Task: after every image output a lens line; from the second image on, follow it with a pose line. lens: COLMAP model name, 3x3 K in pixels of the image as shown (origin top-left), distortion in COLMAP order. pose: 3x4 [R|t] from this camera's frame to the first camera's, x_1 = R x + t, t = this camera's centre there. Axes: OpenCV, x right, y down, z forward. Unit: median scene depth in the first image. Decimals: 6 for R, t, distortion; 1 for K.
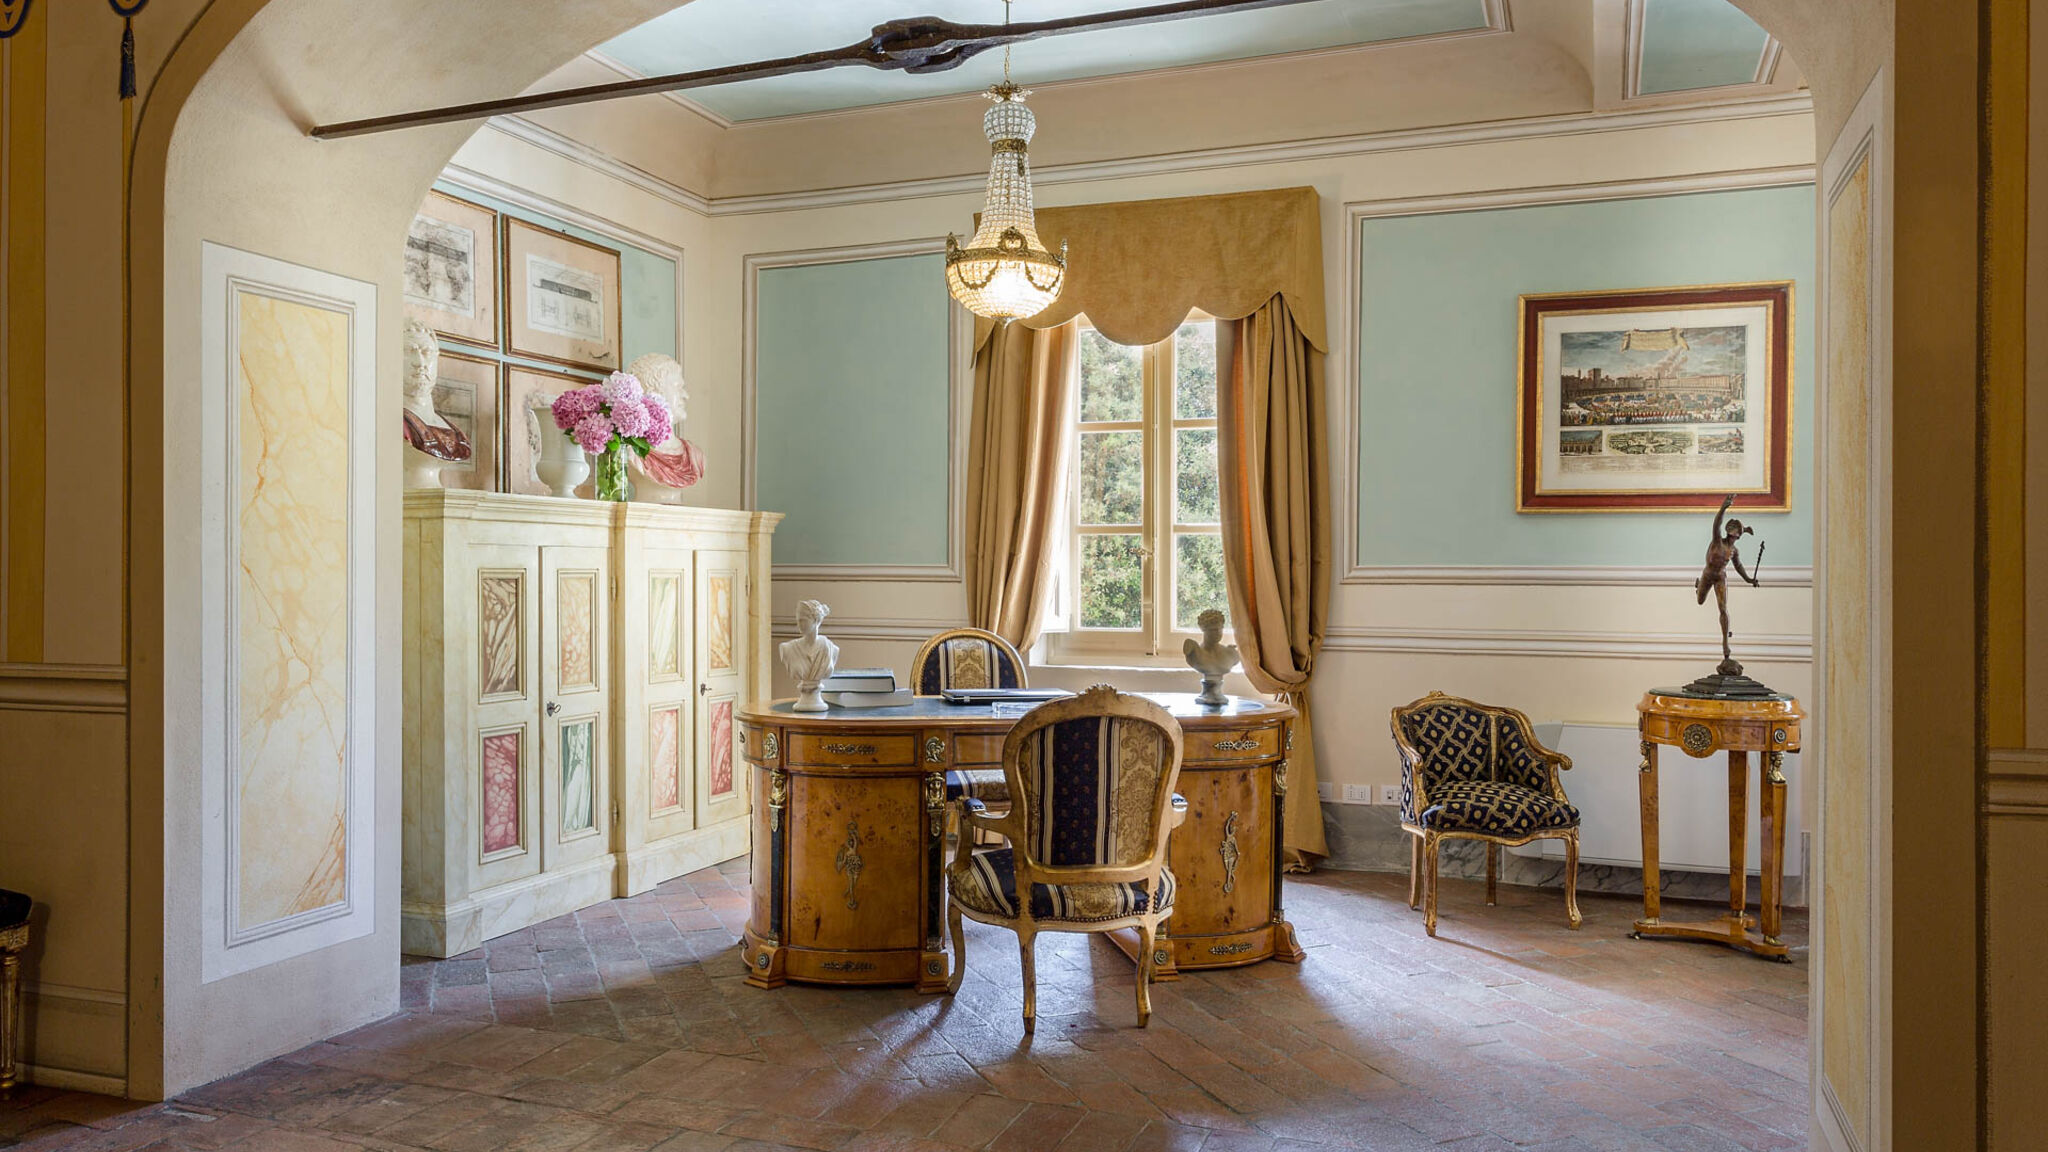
lens RADIAL K [[1432.5, 0, 1020.8], [0, 1432.5, 588.9], [0, 0, 1]] dist [0.000924, 0.000364]
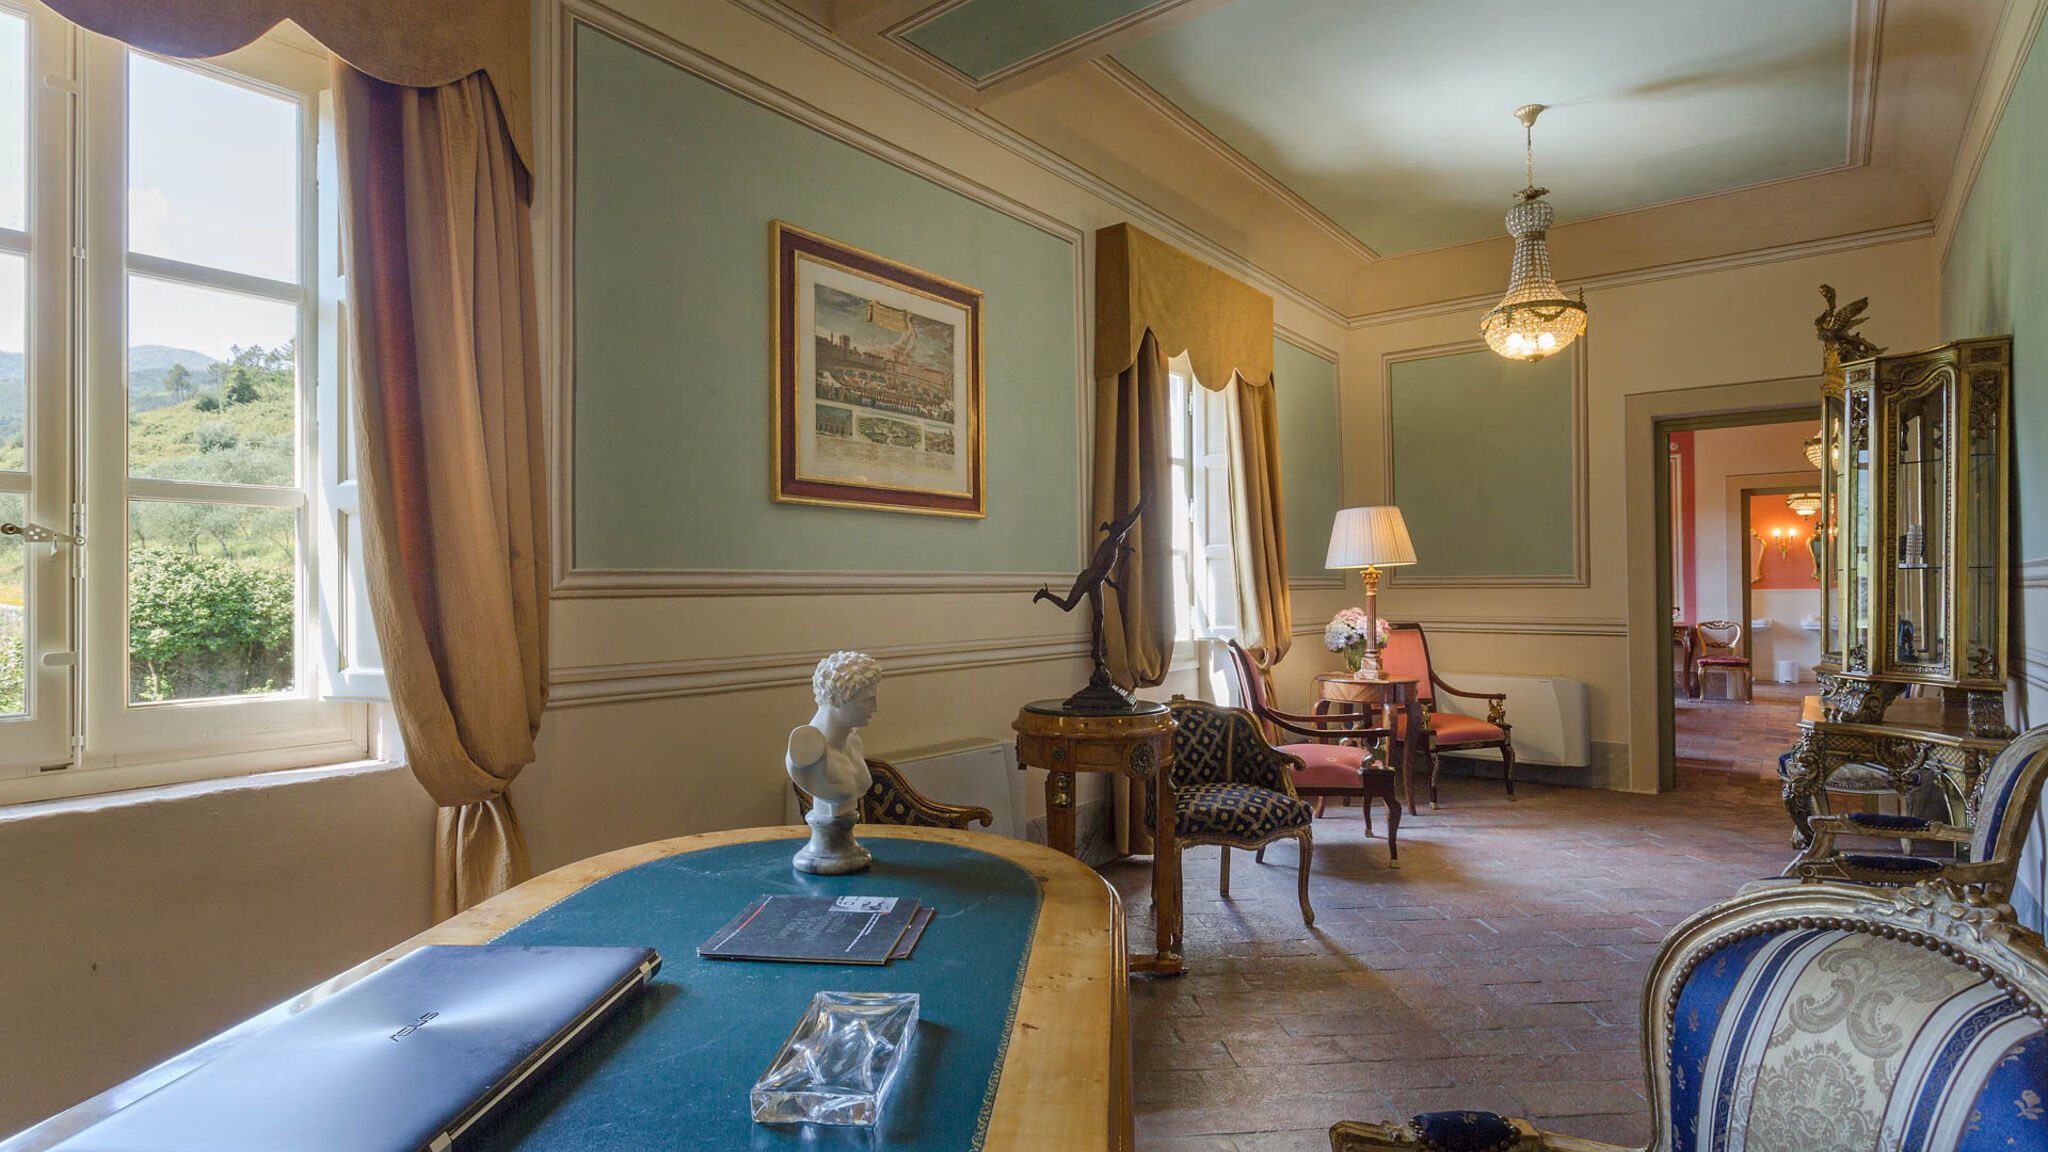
lens RADIAL K [[1011.4, 0, 1029.8], [0, 1011.4, 572.8], [0, 0, 1]] dist [-0.000883, 0.001003]
pose [[0.328419, 0.006128, 0.944512, -0.127234], [0.015772, 0.999804, -0.011971, -0.006342], [-0.944400, 0.018829, 0.328258, 0.733020]]
